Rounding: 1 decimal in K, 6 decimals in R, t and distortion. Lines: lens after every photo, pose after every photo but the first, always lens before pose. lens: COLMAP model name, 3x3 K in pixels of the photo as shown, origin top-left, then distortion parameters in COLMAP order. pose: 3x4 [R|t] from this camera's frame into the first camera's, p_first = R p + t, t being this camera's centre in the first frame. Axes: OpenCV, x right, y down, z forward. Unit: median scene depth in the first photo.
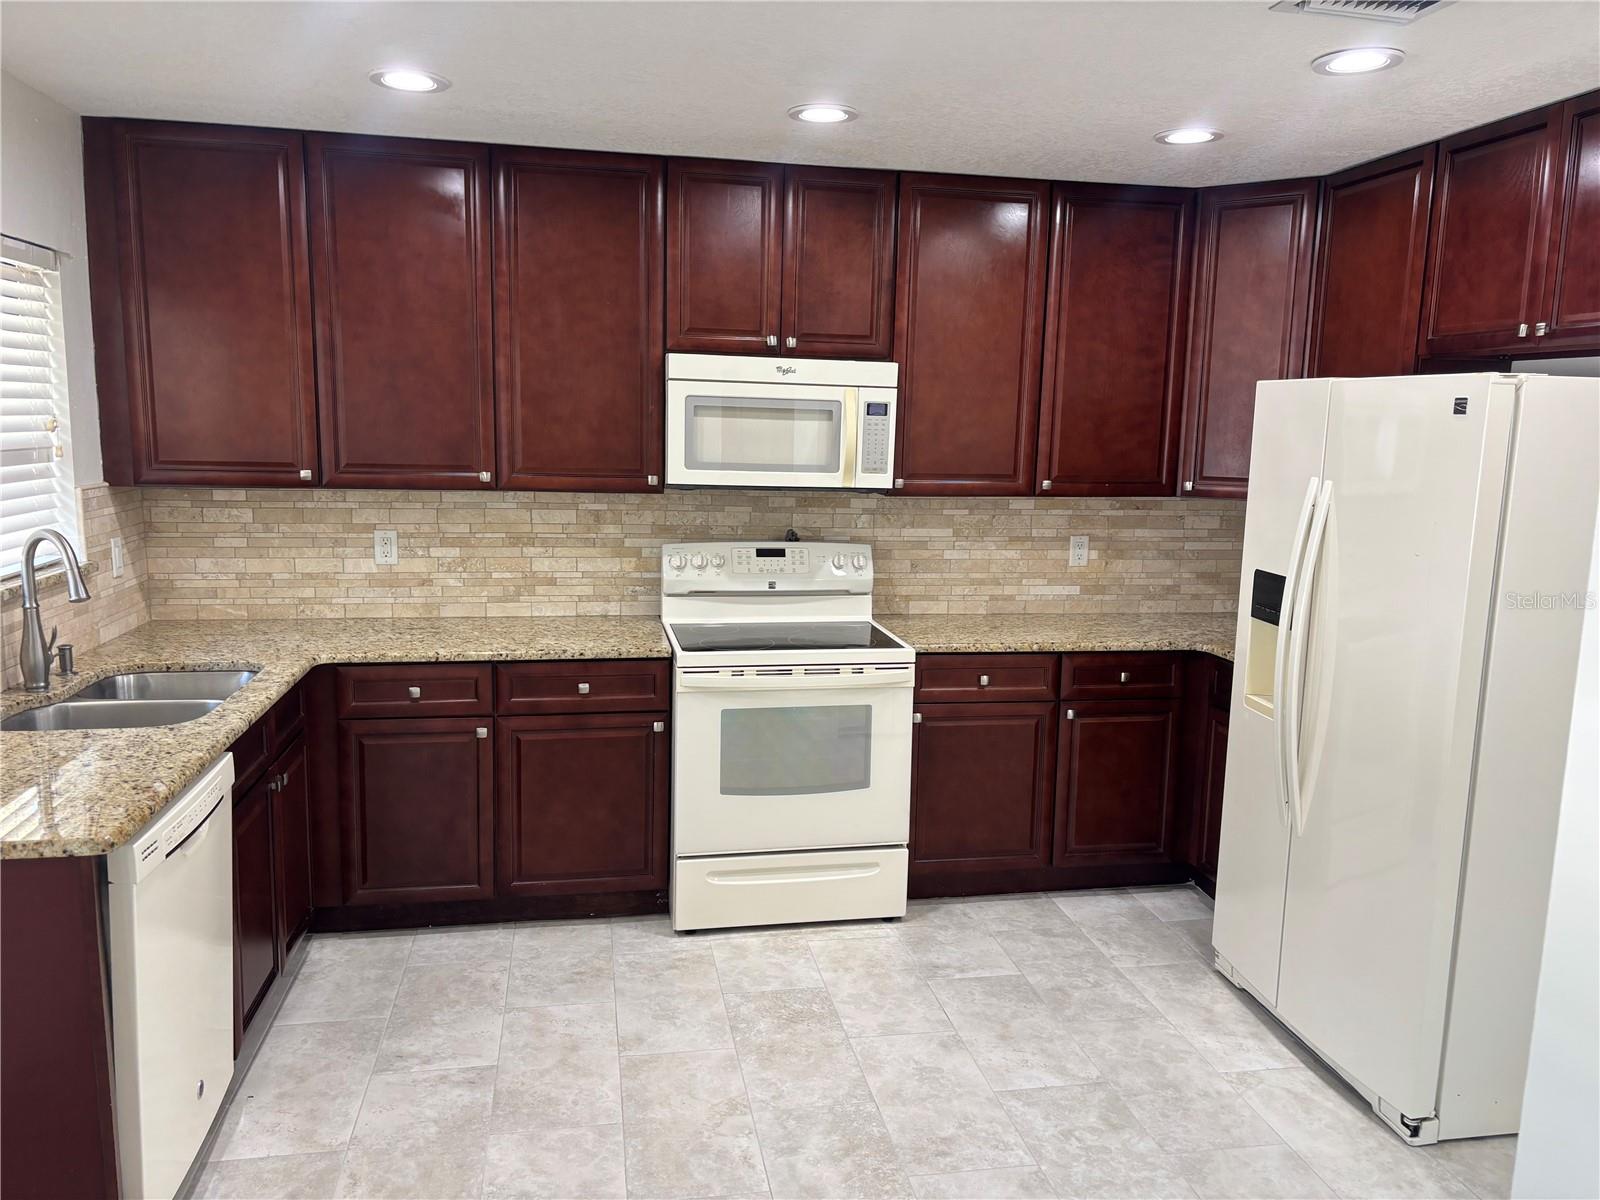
lens RADIAL K [[1219.2, 0, 809.6], [0, 1219.2, 598.9], [0, 0, 1]] dist [0.079472, -0.077269]
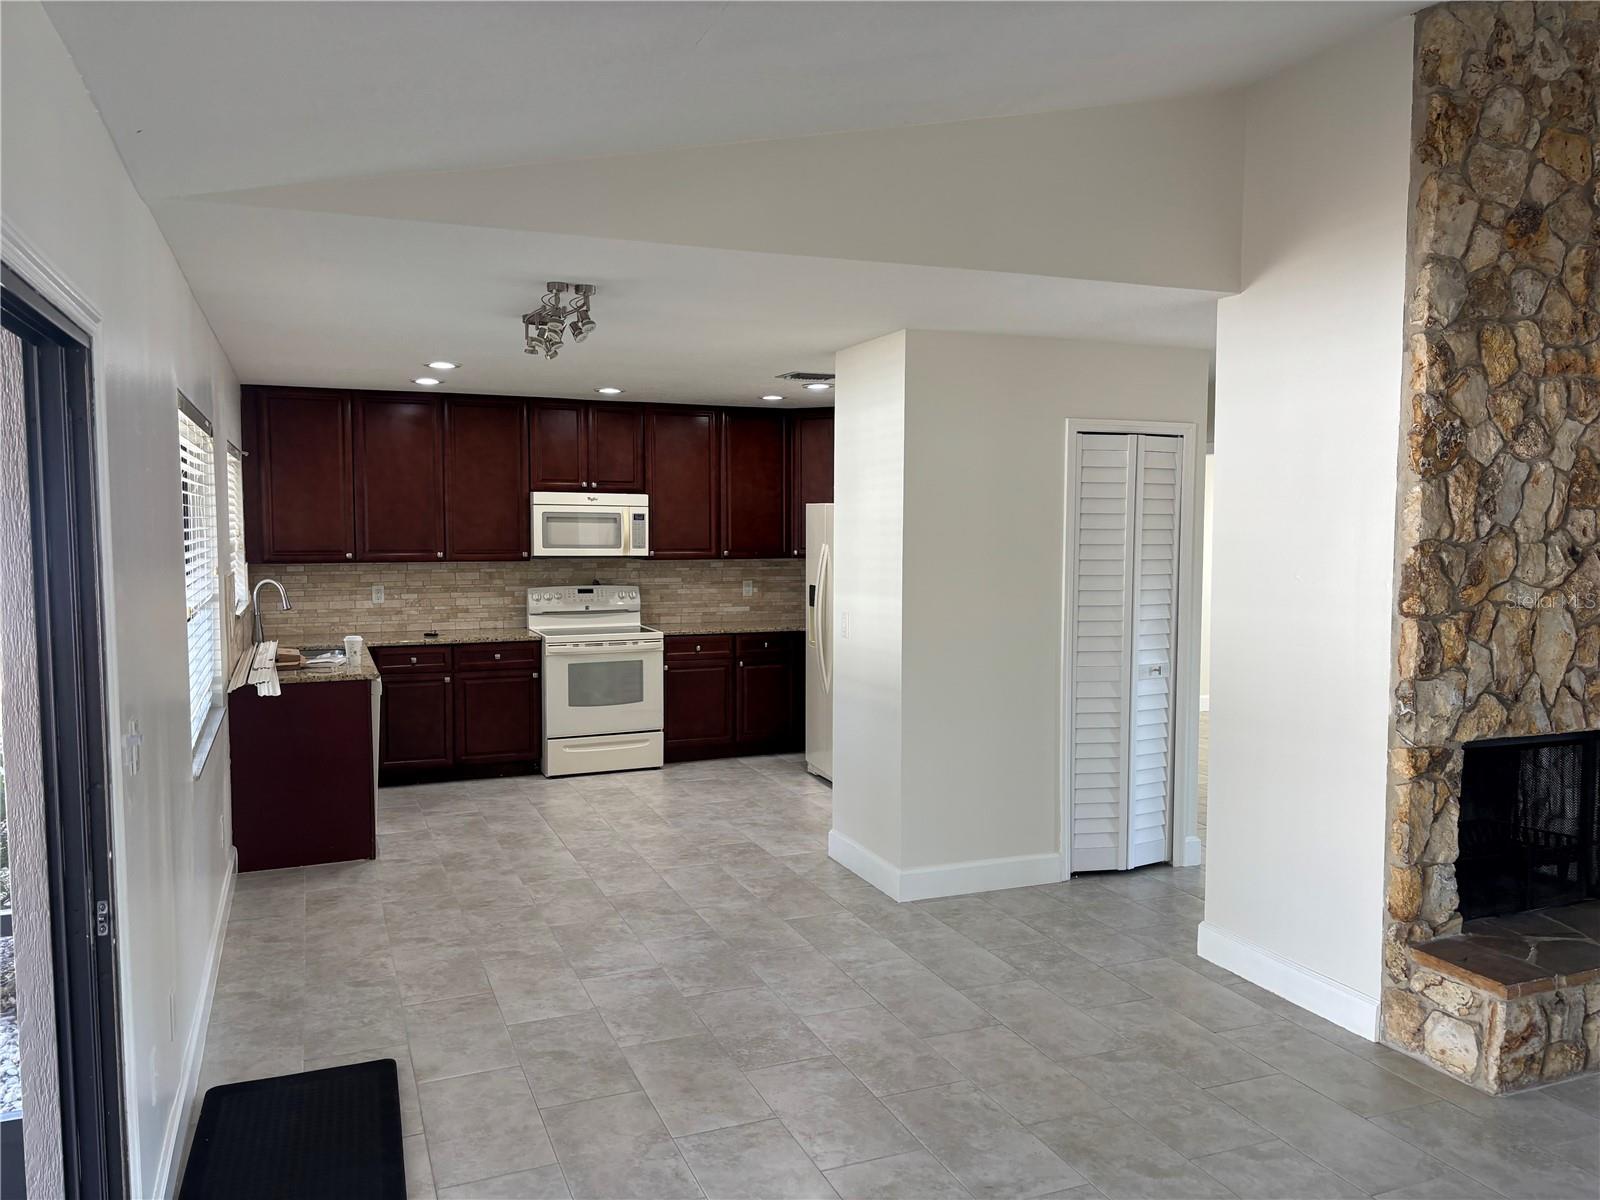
lens RADIAL K [[1219.2, 0, 821.8], [0, 1219.2, 609.0], [0, 0, 1]] dist [0.079472, -0.077269]
pose [[0.977564, -0.036116, 0.207519, -0.074085], [0.051042, 0.996445, -0.067030, 0.148379], [-0.204361, 0.076118, 0.975932, -1.028077]]
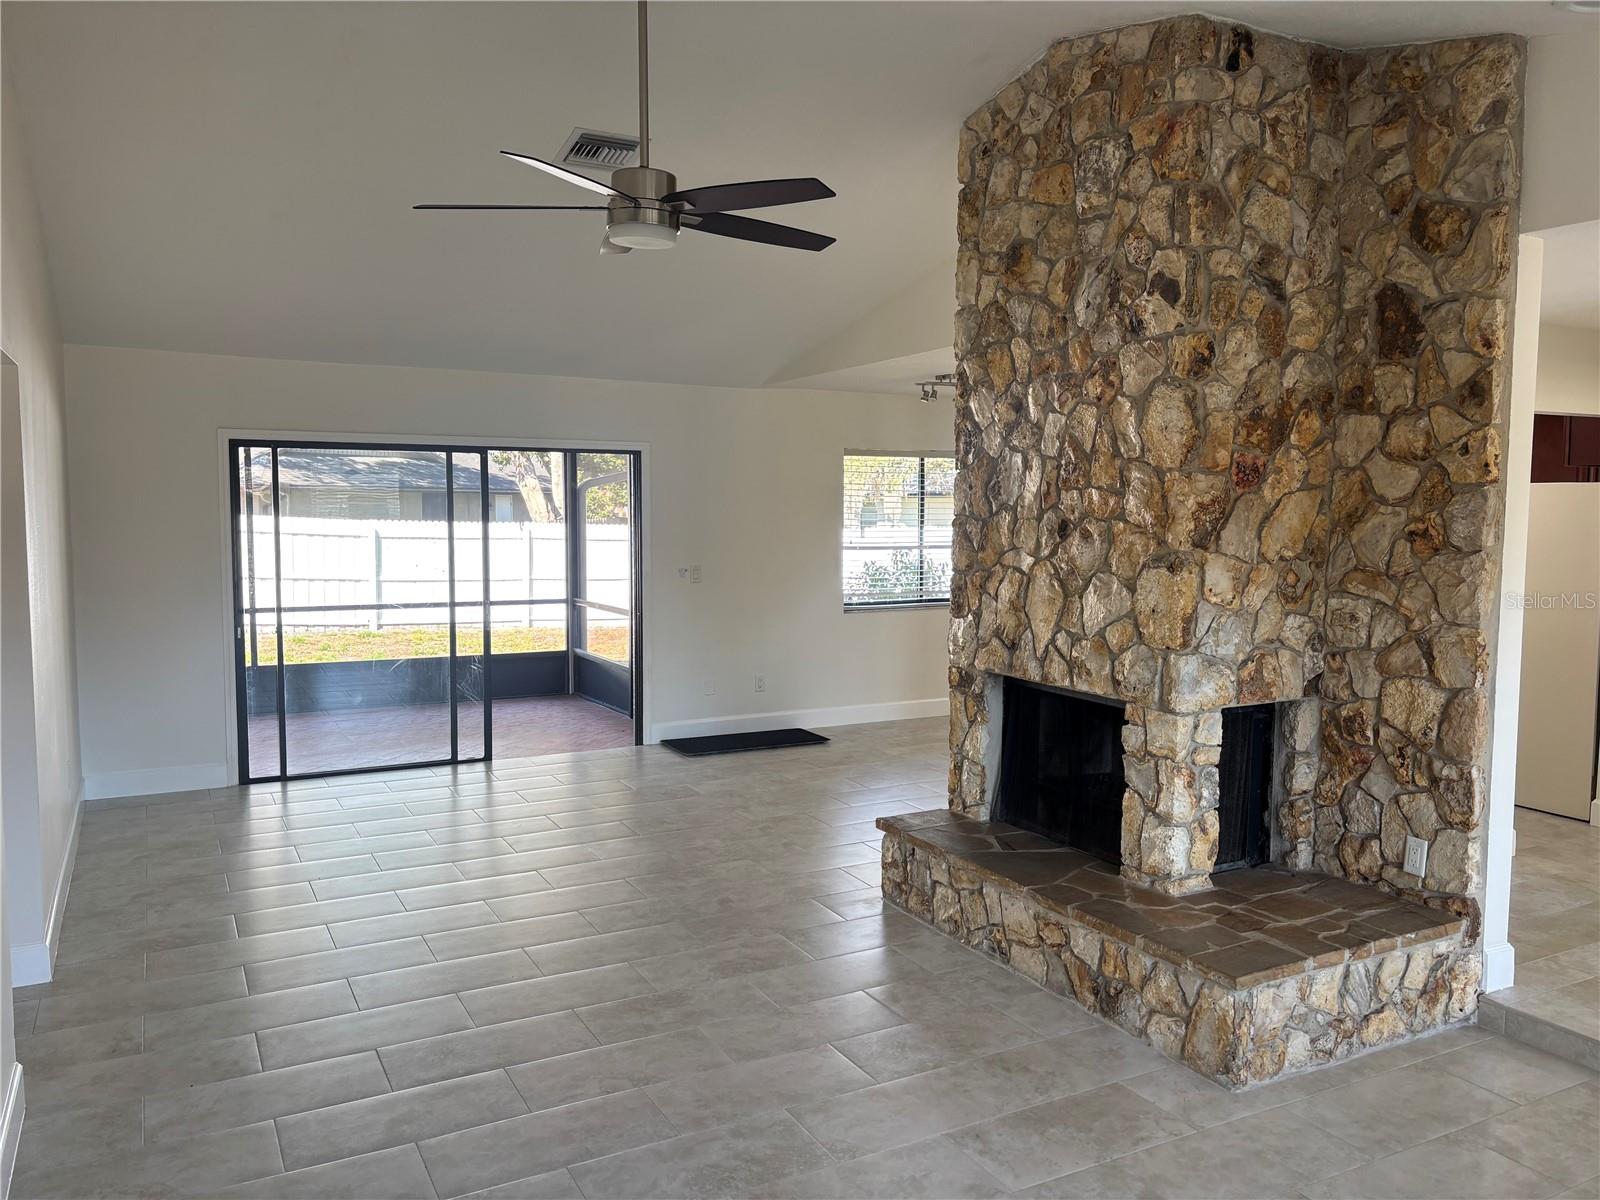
lens RADIAL K [[1219.2, 0, 795.8], [0, 1219.2, 592.4], [0, 0, 1]] dist [0.079472, -0.077269]
pose [[0.286574, 0.047684, -0.956871, 1.750233], [-0.138147, 0.990380, 0.007980, 0.149810], [0.948046, 0.129902, 0.290404, -0.723173]]
